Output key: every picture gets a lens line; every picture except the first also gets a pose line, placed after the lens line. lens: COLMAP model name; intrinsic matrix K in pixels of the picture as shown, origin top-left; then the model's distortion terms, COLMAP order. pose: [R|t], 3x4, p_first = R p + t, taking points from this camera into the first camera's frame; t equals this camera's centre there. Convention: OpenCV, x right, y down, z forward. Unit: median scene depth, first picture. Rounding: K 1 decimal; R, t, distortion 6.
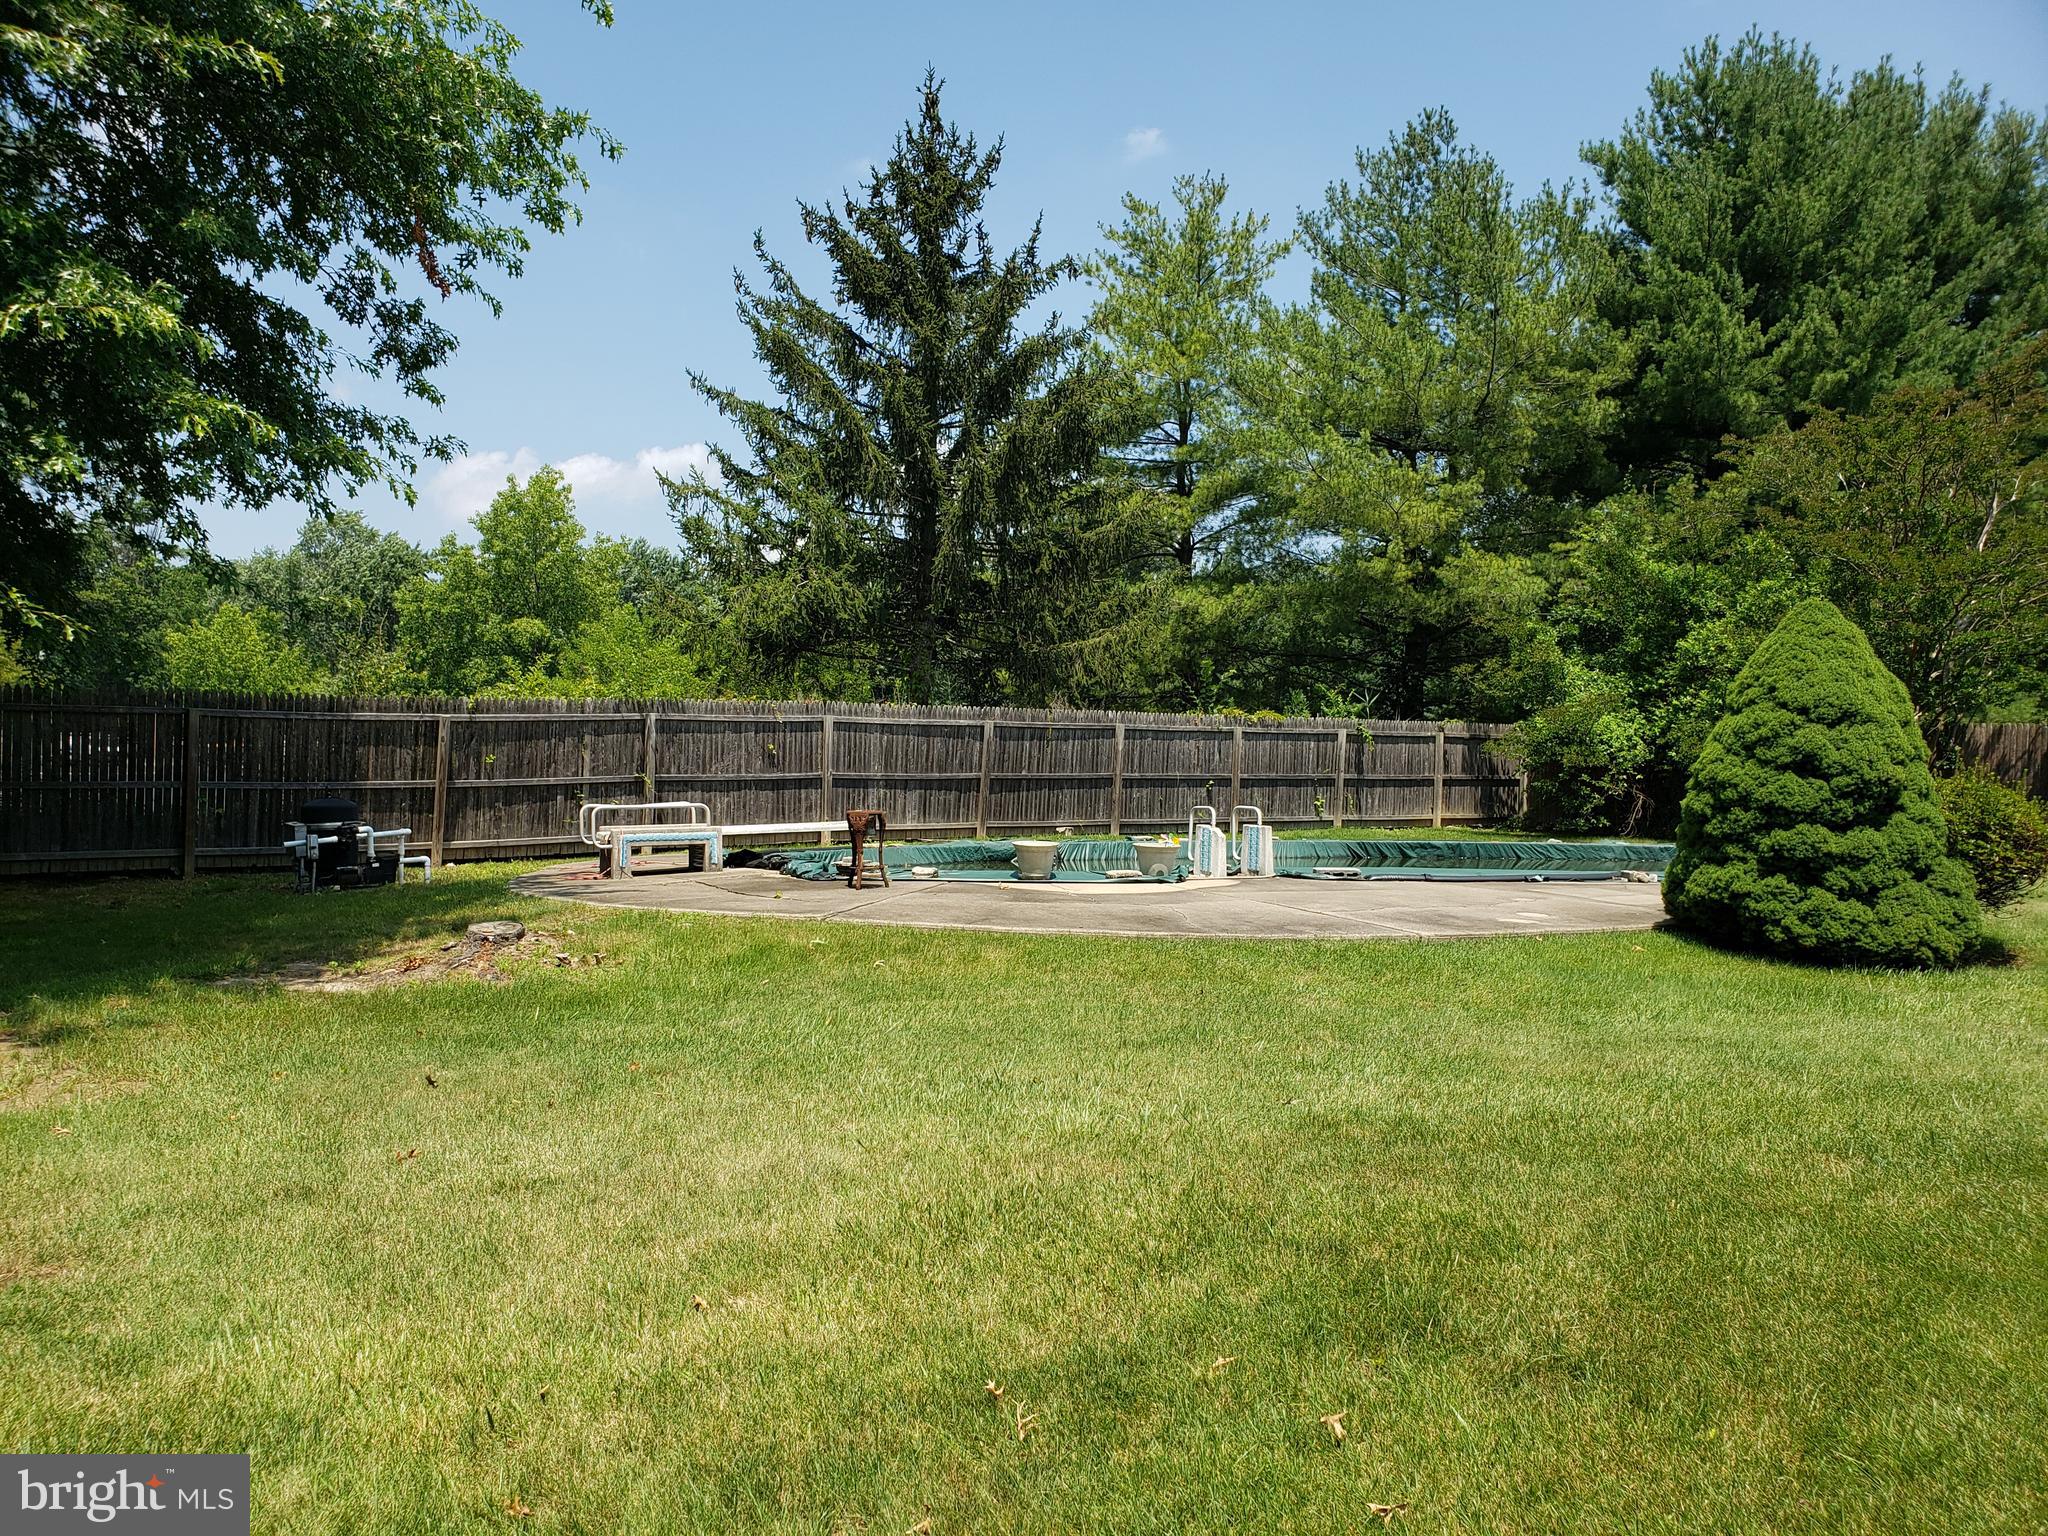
lens RADIAL K [[1631.5, 0, 1020.4], [0, 1631.5, 798.6], [0, 0, 1]] dist [-0.005291, -0.004410]
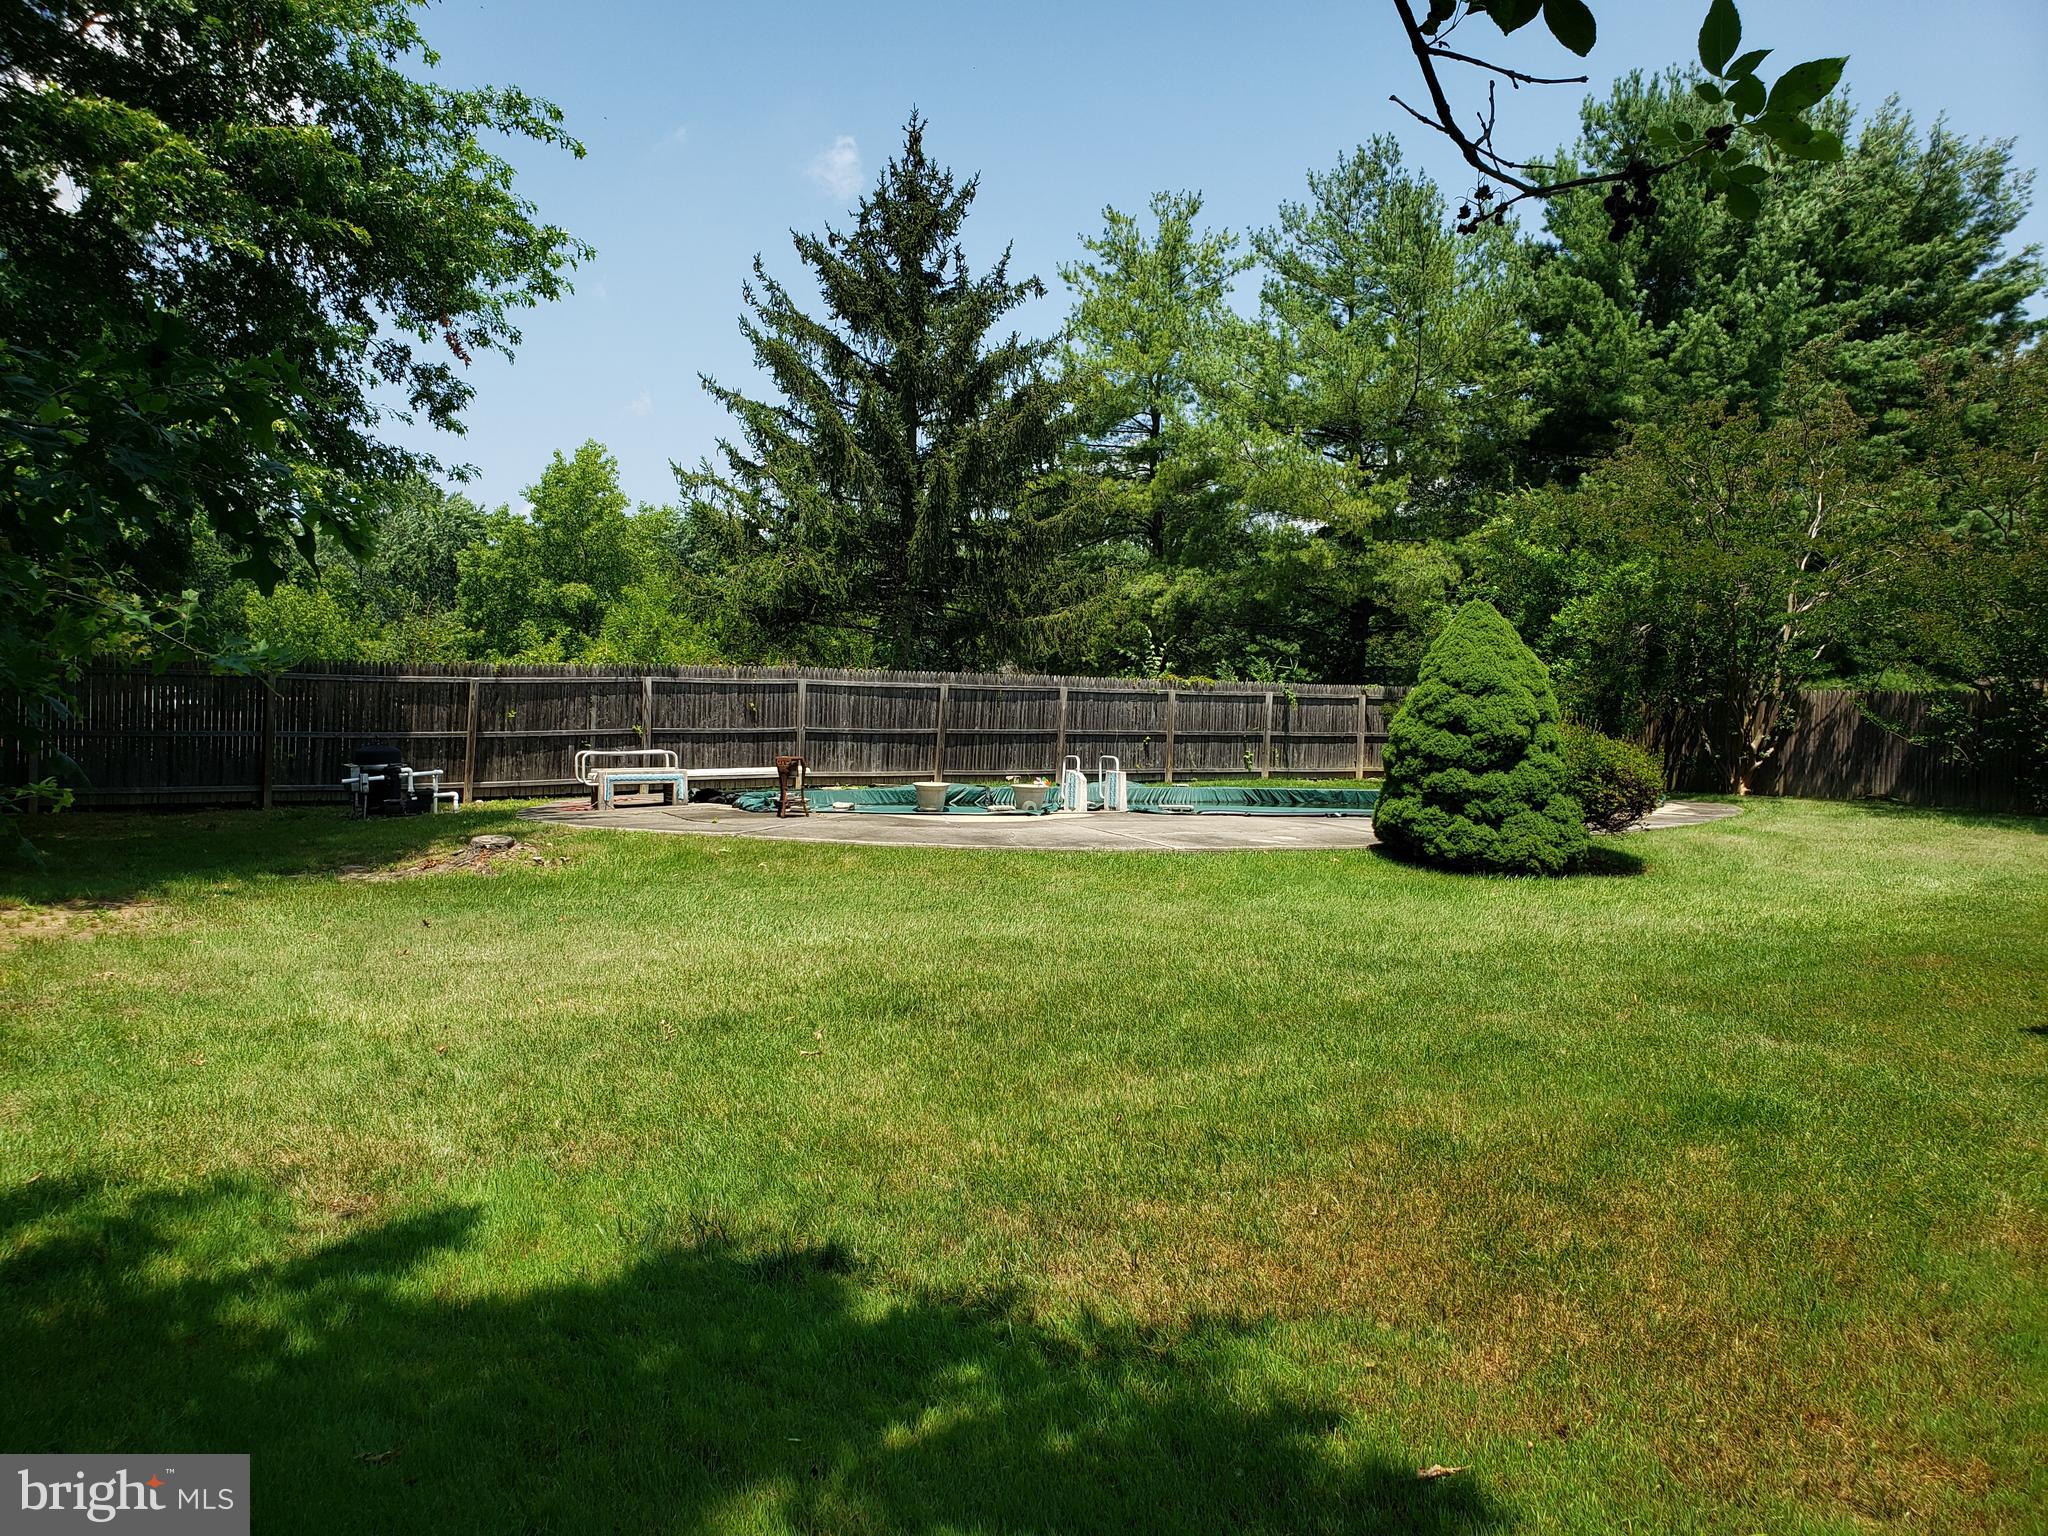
lens RADIAL K [[1540.9, 0, 1024.0], [0, 1540.9, 768.0], [0, 0, 1]] dist [-0.030608, -0.003046]
pose [[0.999928, 0.006063, -0.010308, 0.049191], [-0.005970, 0.999941, 0.009027, 0.002116], [0.010362, -0.008965, 0.999906, -0.100313]]
